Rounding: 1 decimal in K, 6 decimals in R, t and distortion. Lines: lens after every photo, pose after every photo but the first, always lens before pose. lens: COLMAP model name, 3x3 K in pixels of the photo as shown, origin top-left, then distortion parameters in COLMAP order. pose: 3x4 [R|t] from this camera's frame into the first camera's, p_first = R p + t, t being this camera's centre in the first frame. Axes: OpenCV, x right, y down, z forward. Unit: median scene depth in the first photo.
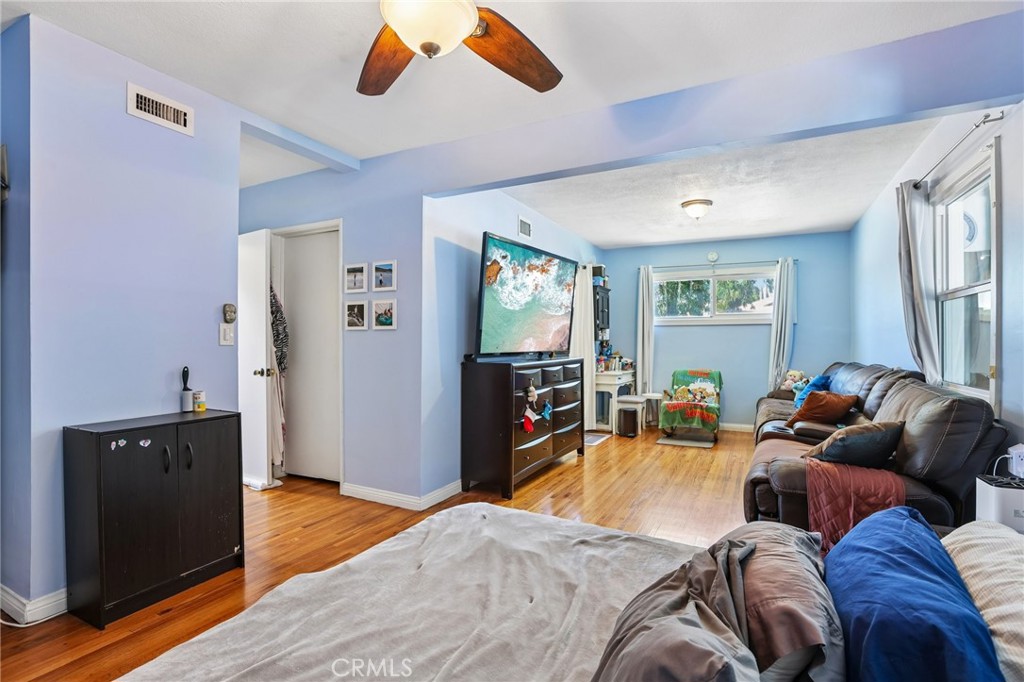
lens RADIAL K [[492.7, 0, 512.0], [0, 492.7, 343.3], [0, 0, 1]] dist [-0.006733, 0.000016]
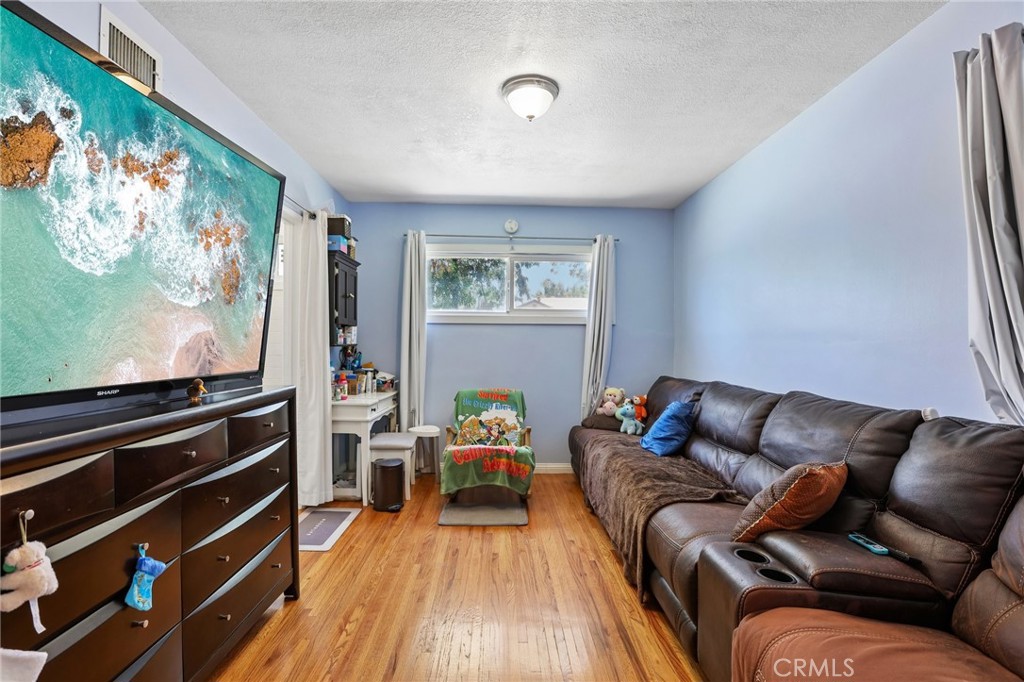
lens RADIAL K [[467.4, 0, 516.9], [0, 467.4, 343.9], [0, 0, 1]] dist [-0.041449, 0.006170]
pose [[0.868850, 0.005684, 0.495043, 0.089256], [-0.006682, 0.999978, 0.000246, -0.009923], [-0.495031, -0.003522, 0.868868, 0.423502]]
